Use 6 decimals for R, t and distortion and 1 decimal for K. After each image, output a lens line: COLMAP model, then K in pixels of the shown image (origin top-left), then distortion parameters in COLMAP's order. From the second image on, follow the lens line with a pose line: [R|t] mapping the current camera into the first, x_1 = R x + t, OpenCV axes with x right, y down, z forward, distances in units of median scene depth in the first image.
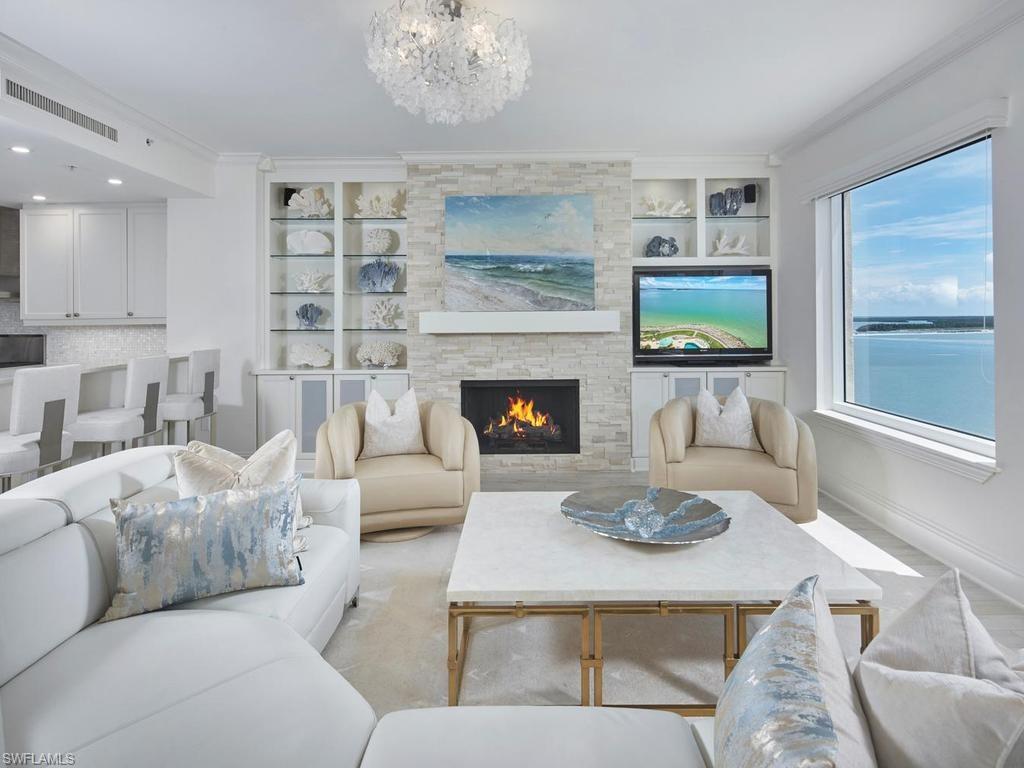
lens RADIAL K [[567.4, 0, 518.8], [0, 567.4, 311.7], [0, 0, 1]] dist [0.022474, -0.000956]
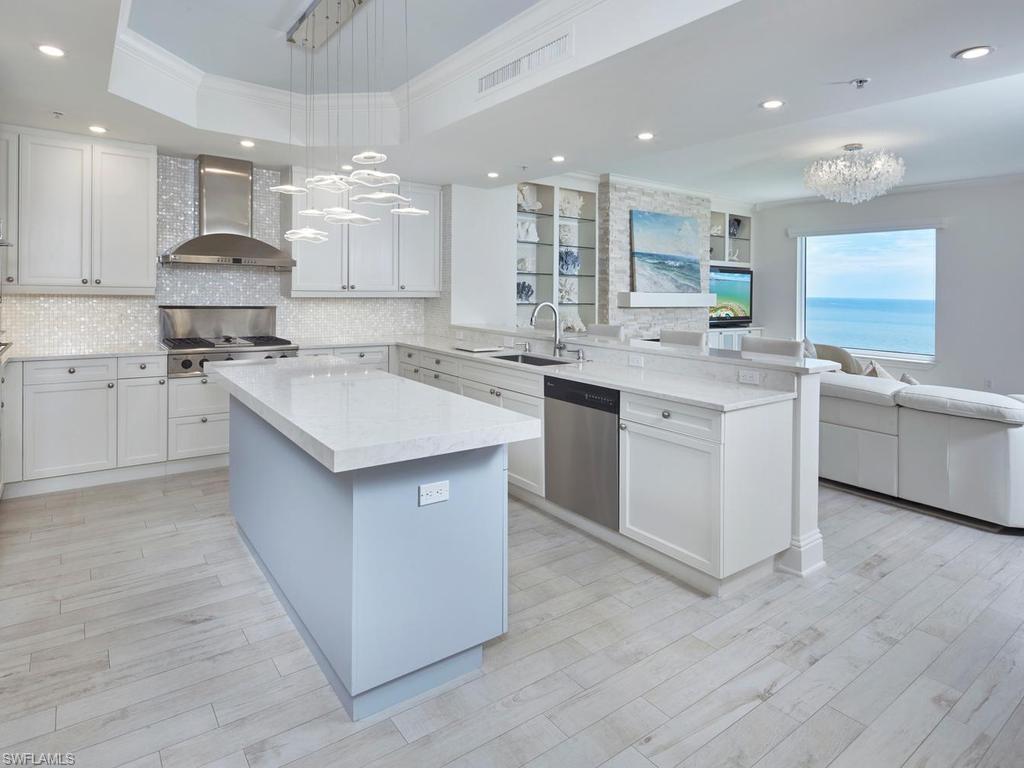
lens RADIAL K [[567.4, 0, 518.8], [0, 567.4, 311.7], [0, 0, 1]] dist [0.022474, -0.000956]
pose [[0.803822, 0.000033, 0.594869, -1.182011], [-0.026067, 0.999041, 0.035167, 0.007213], [-0.594298, -0.043774, 0.803053, 0.027635]]
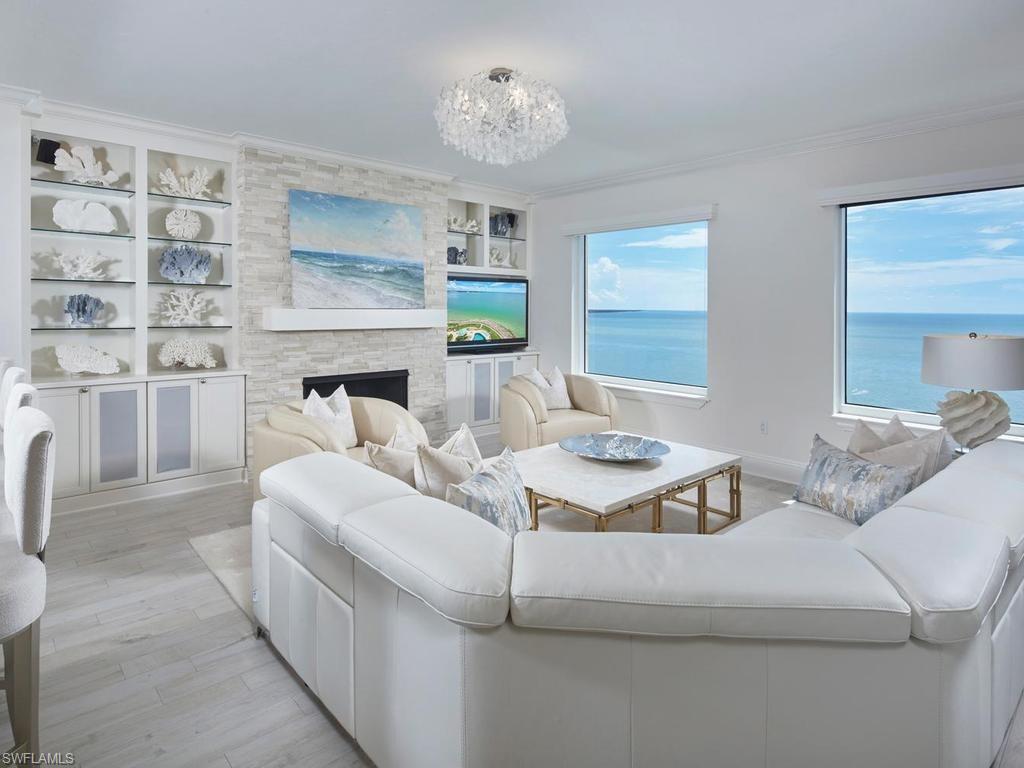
lens RADIAL K [[567.4, 0, 518.8], [0, 567.4, 311.7], [0, 0, 1]] dist [0.022474, -0.000956]
pose [[0.740109, 0.008593, 0.672432, -0.487909], [-0.019905, 0.999760, 0.009133, -0.010311], [-0.672192, -0.020145, 0.740103, 0.016798]]
